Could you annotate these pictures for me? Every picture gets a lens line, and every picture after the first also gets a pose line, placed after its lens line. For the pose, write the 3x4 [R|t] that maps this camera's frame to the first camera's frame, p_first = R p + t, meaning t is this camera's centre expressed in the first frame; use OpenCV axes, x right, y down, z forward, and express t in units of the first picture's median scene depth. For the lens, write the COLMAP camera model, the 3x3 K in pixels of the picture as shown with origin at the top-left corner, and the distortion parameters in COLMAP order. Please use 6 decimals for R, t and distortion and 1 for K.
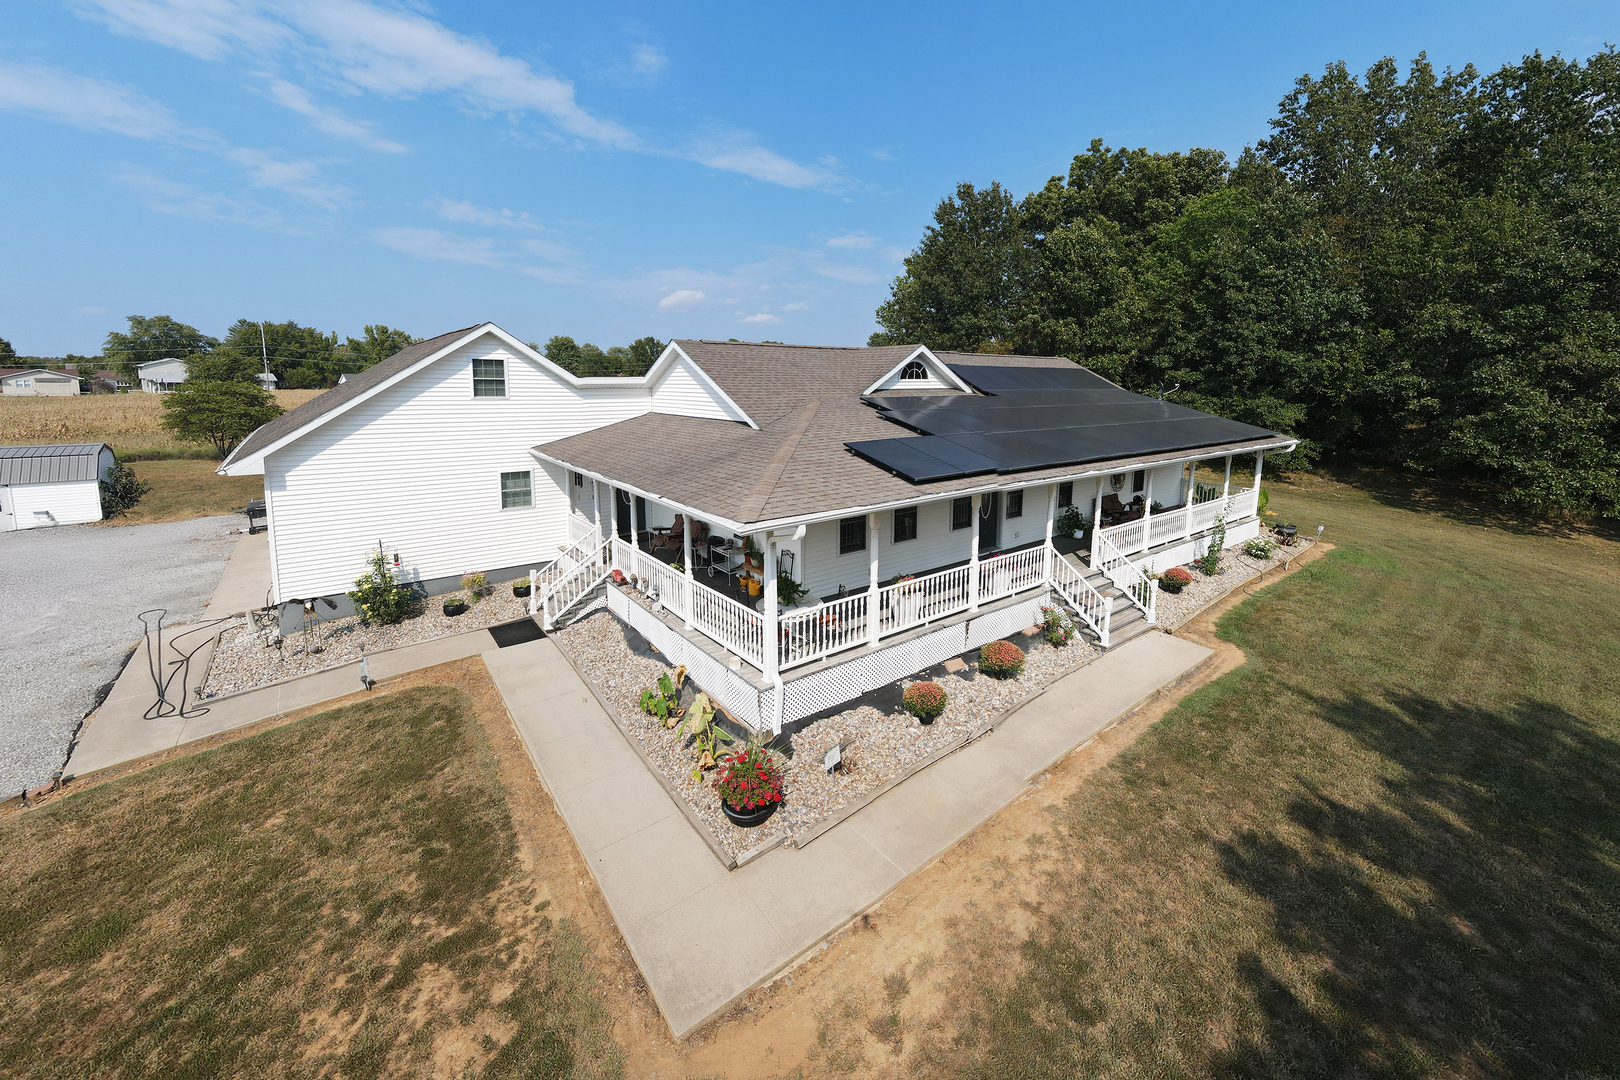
lens RADIAL K [[626.3, 0, 836.9], [0, 626.3, 455.8], [0, 0, 1]] dist [0.021290, -0.000195]
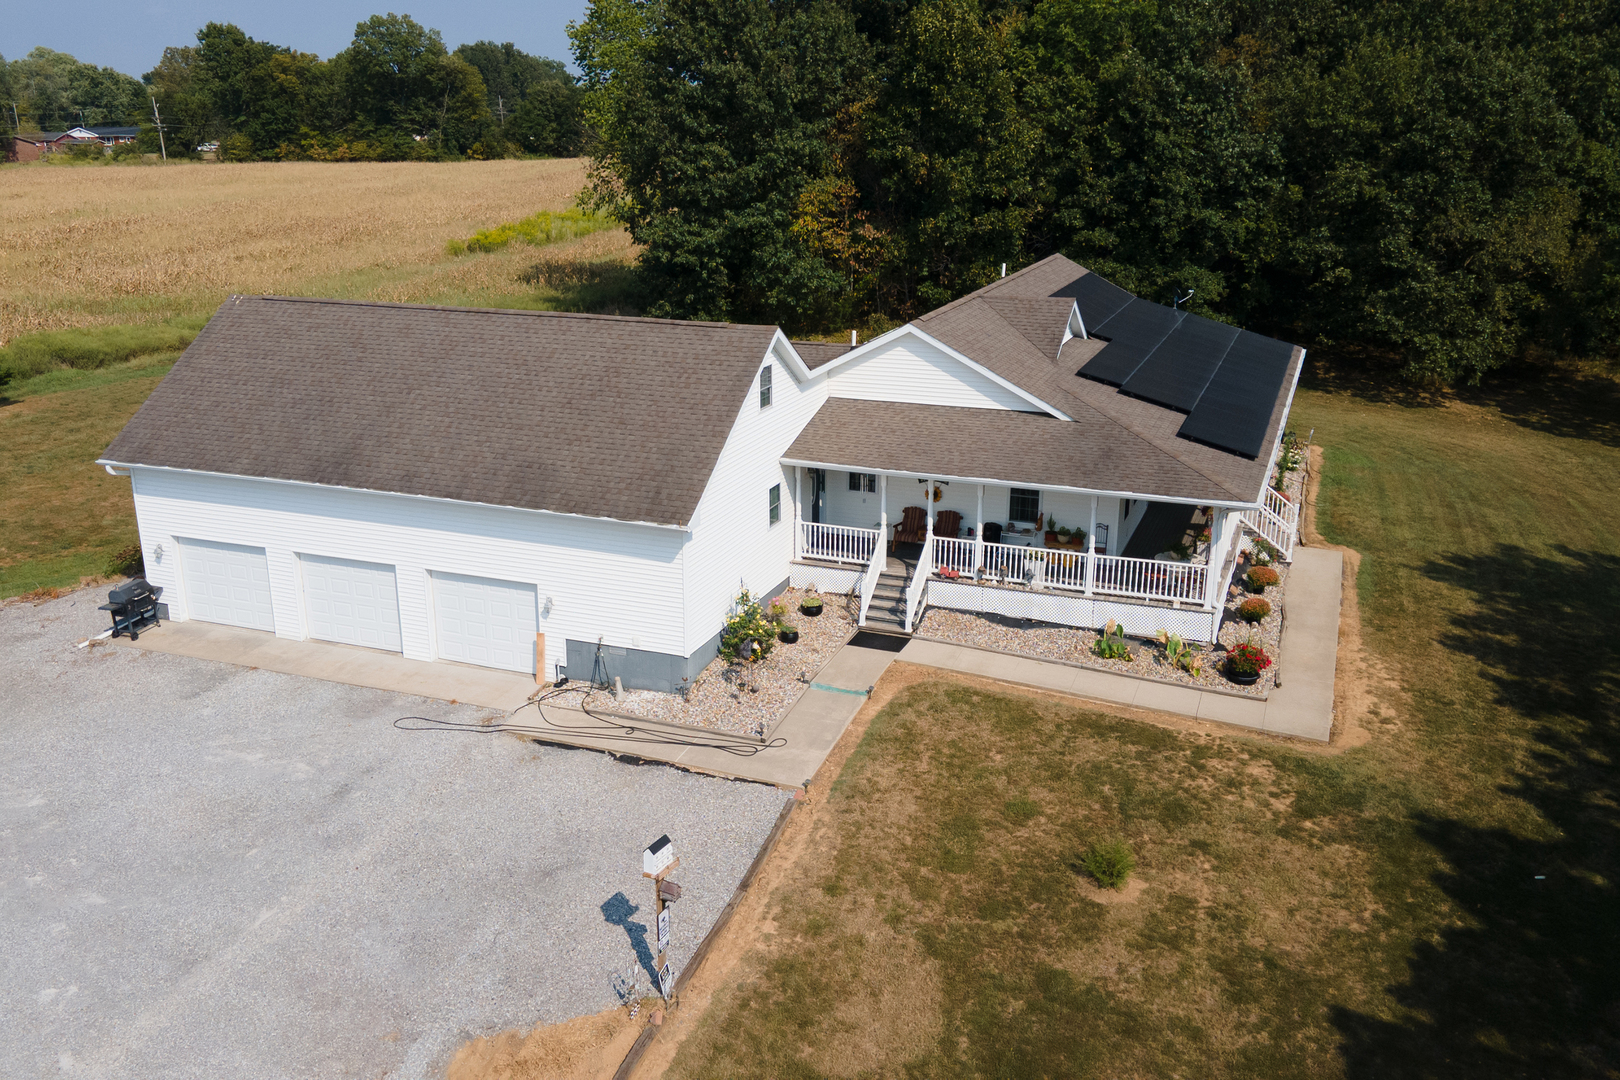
lens RADIAL K [[1383.8, 0, 881.4], [0, 1383.8, 535.0], [0, 0, 1]] dist [0.013610, 0.037177]
pose [[0.844759, -0.156791, 0.511662, -1.294455], [0.064912, 0.979078, 0.192853, -0.258556], [-0.531195, -0.129702, 0.837263, -0.673354]]
